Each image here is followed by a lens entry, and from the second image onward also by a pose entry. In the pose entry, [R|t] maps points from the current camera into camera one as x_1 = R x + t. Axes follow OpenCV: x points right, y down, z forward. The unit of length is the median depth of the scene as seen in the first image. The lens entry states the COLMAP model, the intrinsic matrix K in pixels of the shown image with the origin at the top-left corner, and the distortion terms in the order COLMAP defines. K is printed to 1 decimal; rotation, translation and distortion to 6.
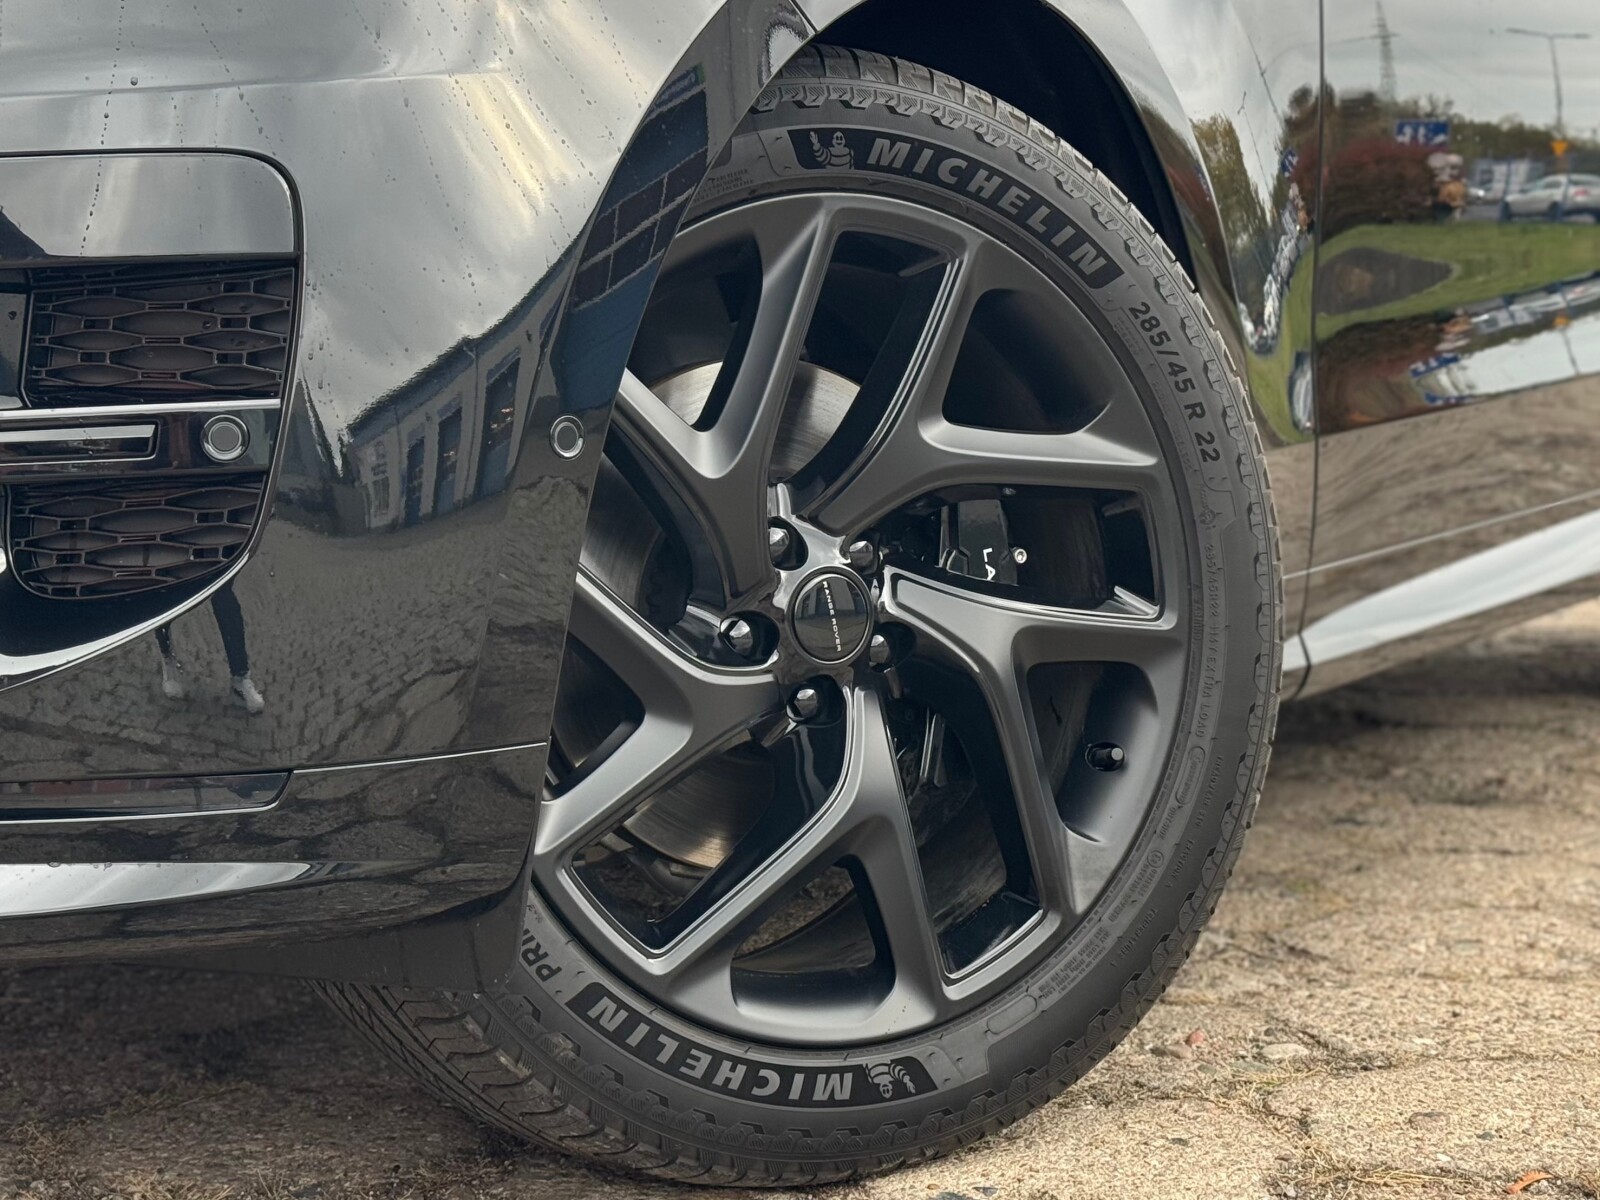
lens RADIAL K [[2568.2, 0, 796.7], [0, 2568.2, 598.6], [0, 0, 1]] dist [0.085350, 0.000000]
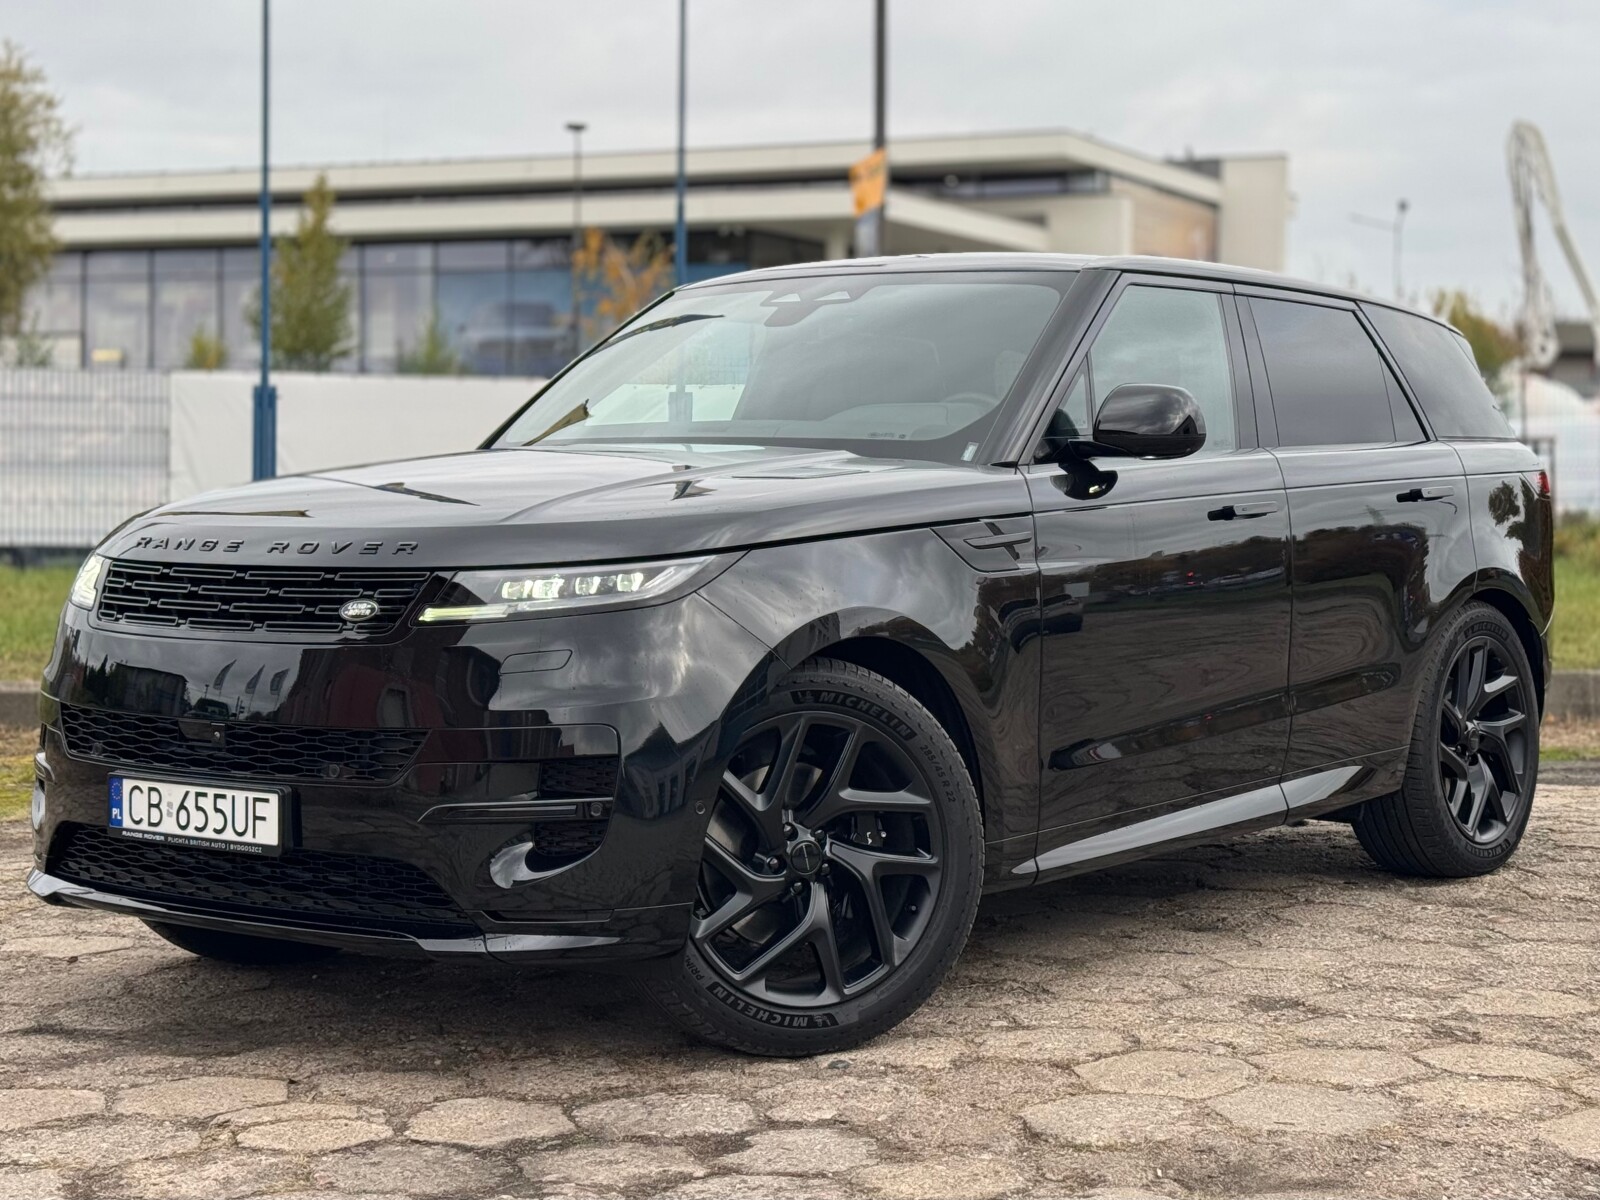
lens RADIAL K [[2663.2, 0, 799.3], [0, 2663.2, 604.0], [0, 0, 1]] dist [0.039457, 0.000000]
pose [[0.986456, 0.012255, -0.163570, 0.486497], [-0.017392, 0.999398, -0.030011, -0.185656], [0.163104, 0.032449, 0.986075, -1.925956]]
